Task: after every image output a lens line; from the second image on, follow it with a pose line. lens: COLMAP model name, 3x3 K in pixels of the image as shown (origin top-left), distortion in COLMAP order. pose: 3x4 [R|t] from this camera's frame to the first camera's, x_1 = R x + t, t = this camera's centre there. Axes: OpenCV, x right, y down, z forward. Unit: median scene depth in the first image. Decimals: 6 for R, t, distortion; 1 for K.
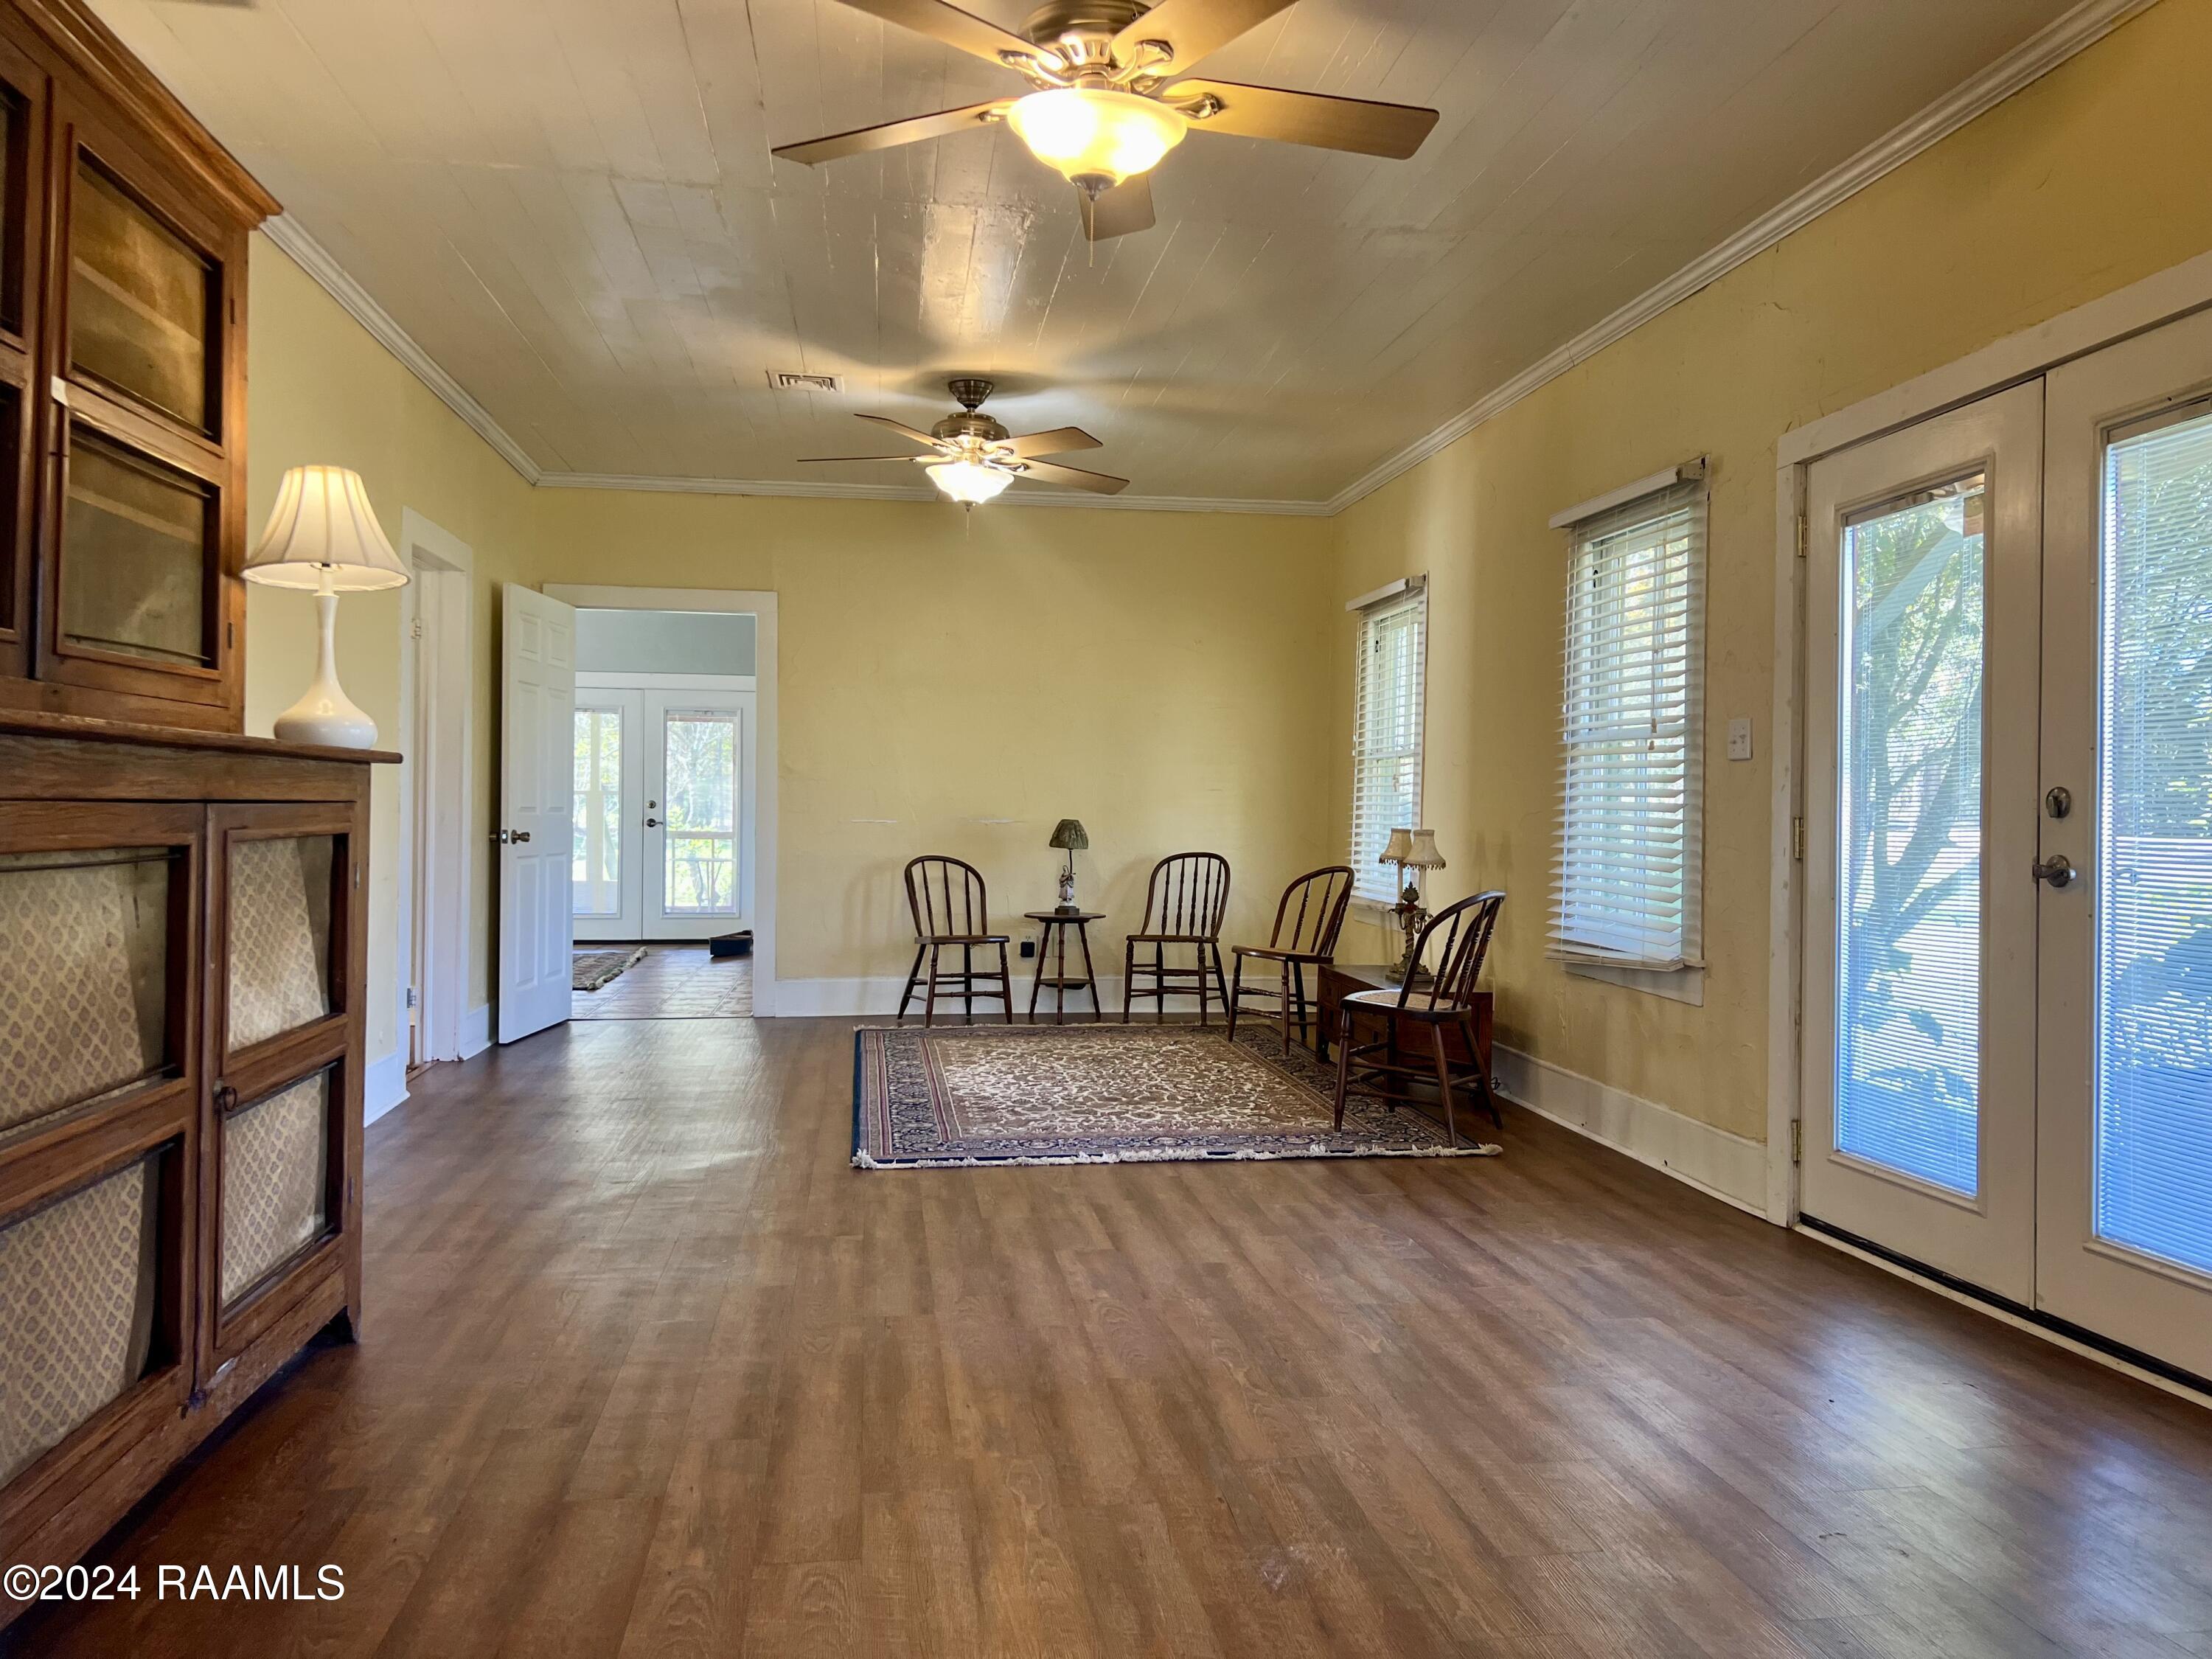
lens RADIAL K [[1685.5, 0, 1122.4], [0, 1685.5, 821.3], [0, 0, 1]] dist [0.062258, -0.051718]
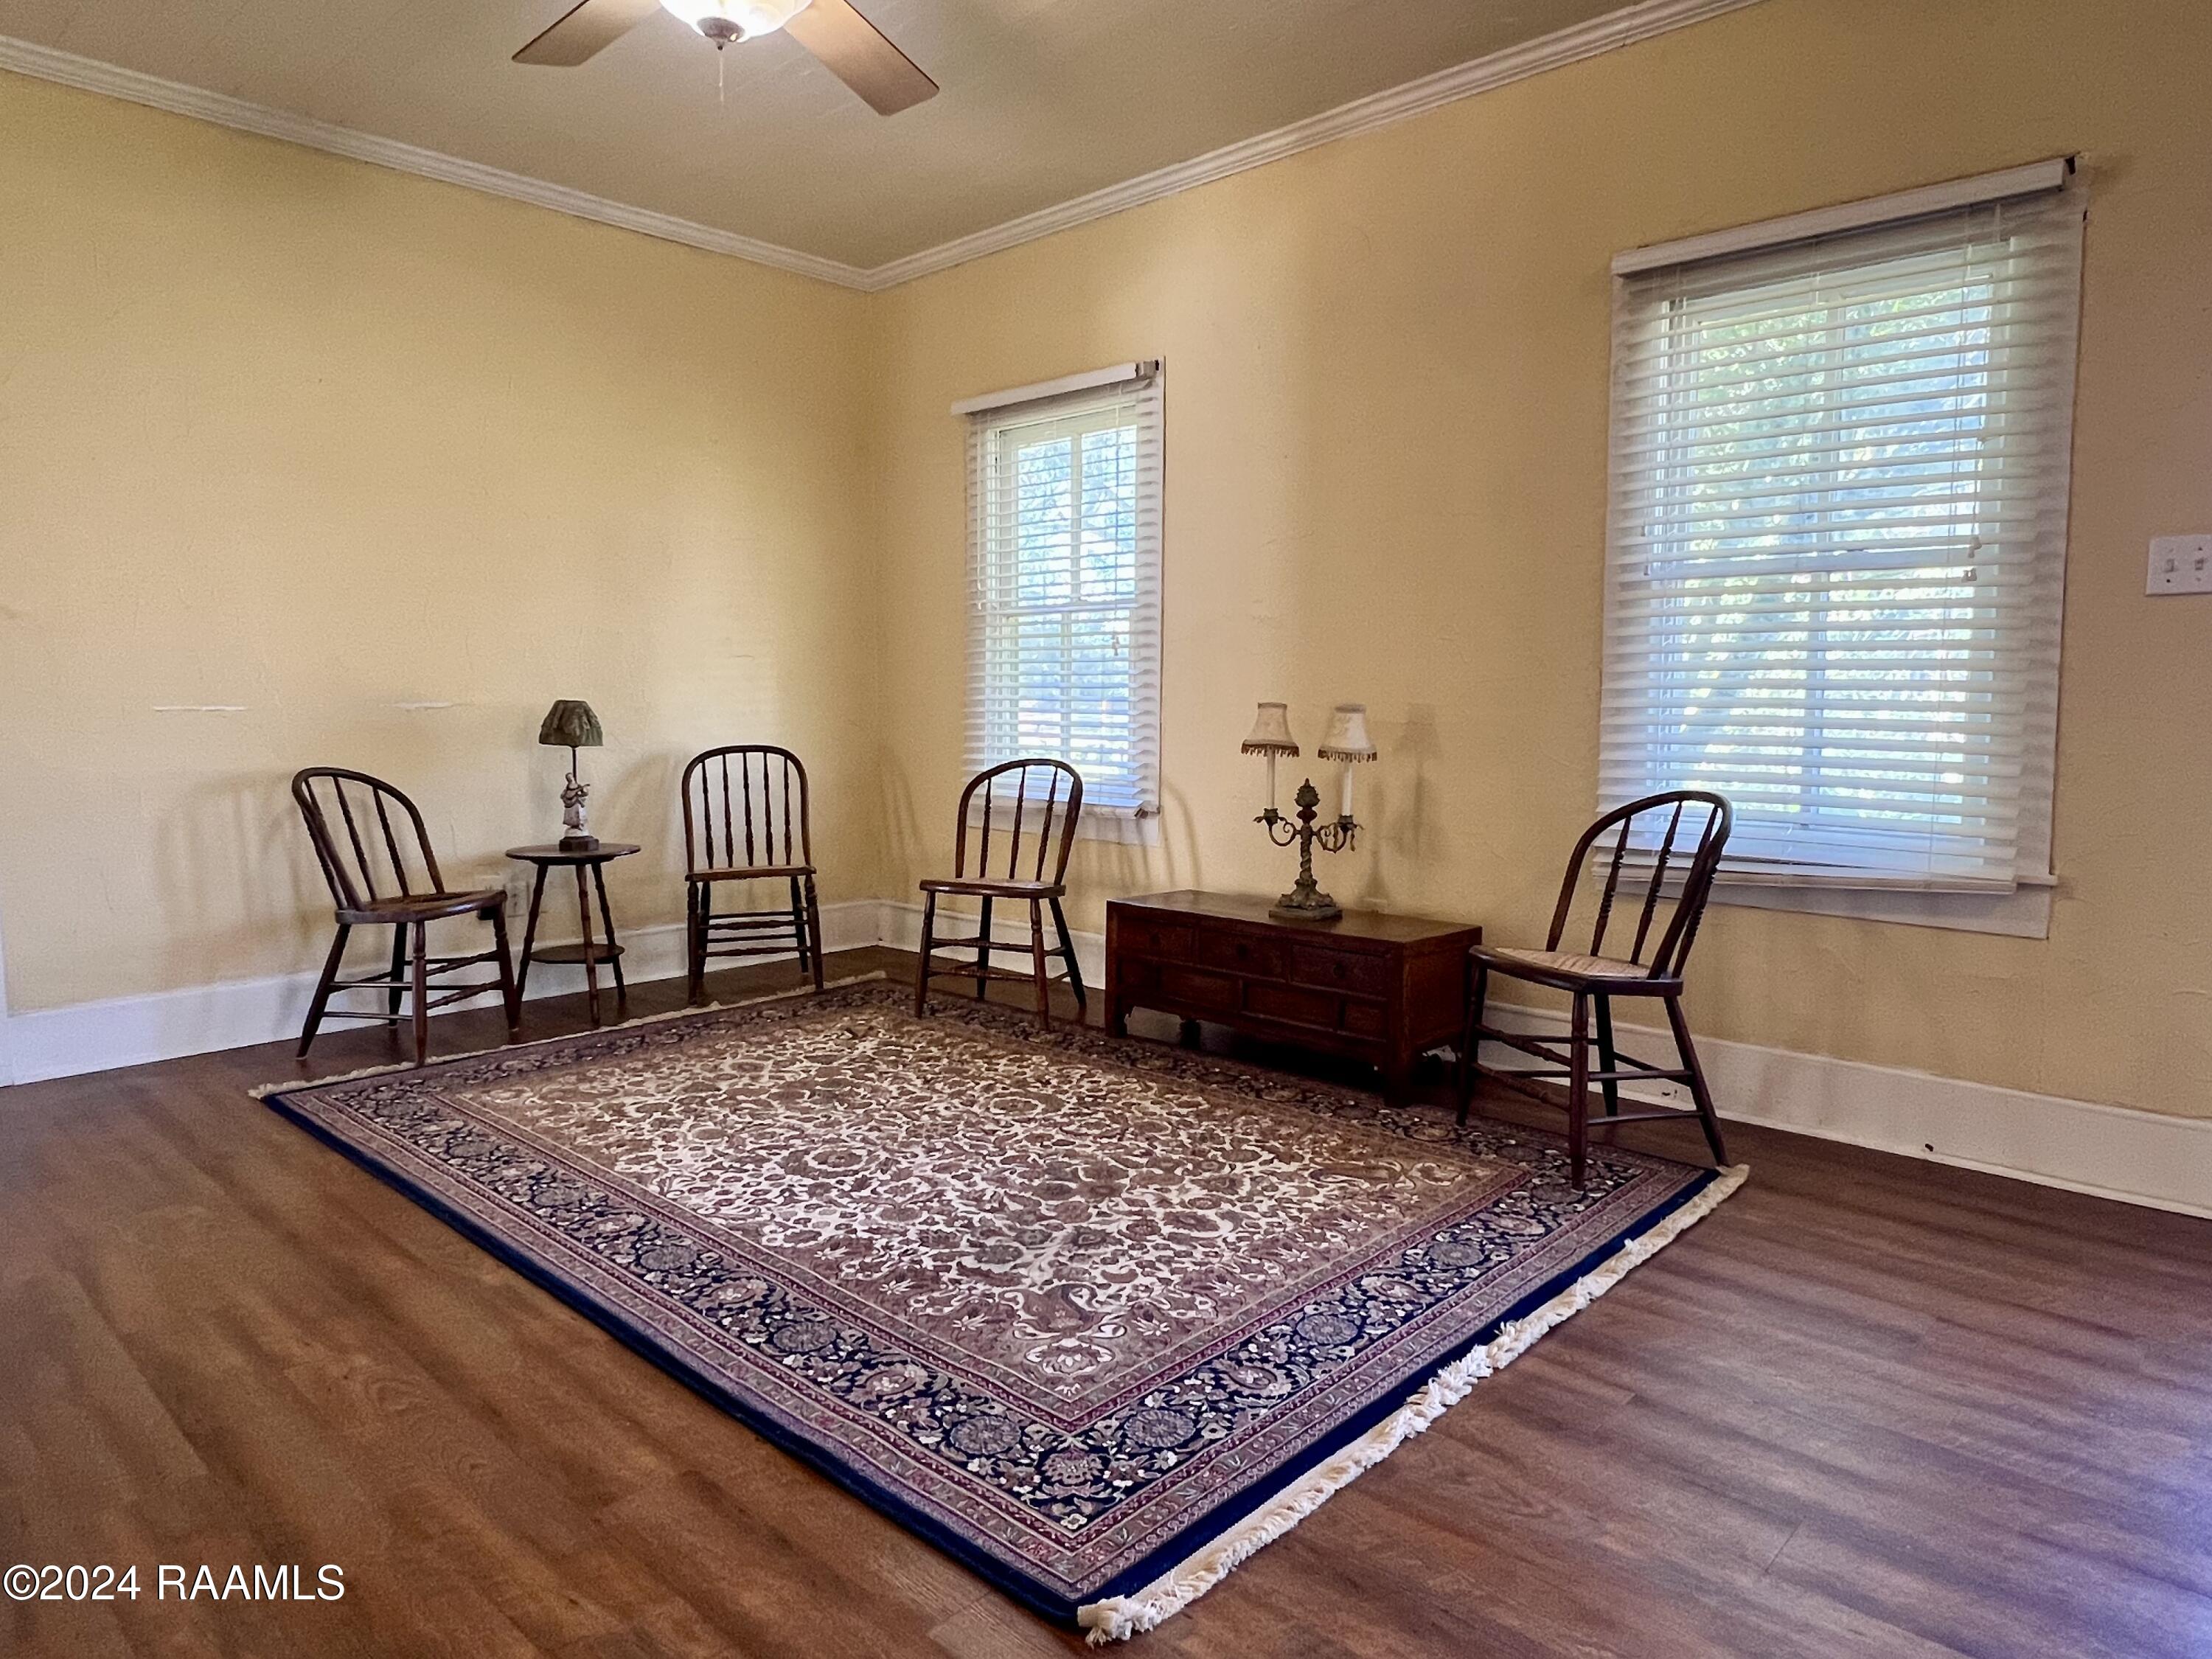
lens RADIAL K [[1379.8, 0, 1121.3], [0, 1379.8, 830.3], [0, 0, 1]] dist [-0.005460, -0.003563]
pose [[0.788291, -0.069177, 0.611401, -0.191002], [0.013560, 0.995372, 0.095139, 0.001041], [-0.615153, -0.066707, 0.785581, 0.458053]]
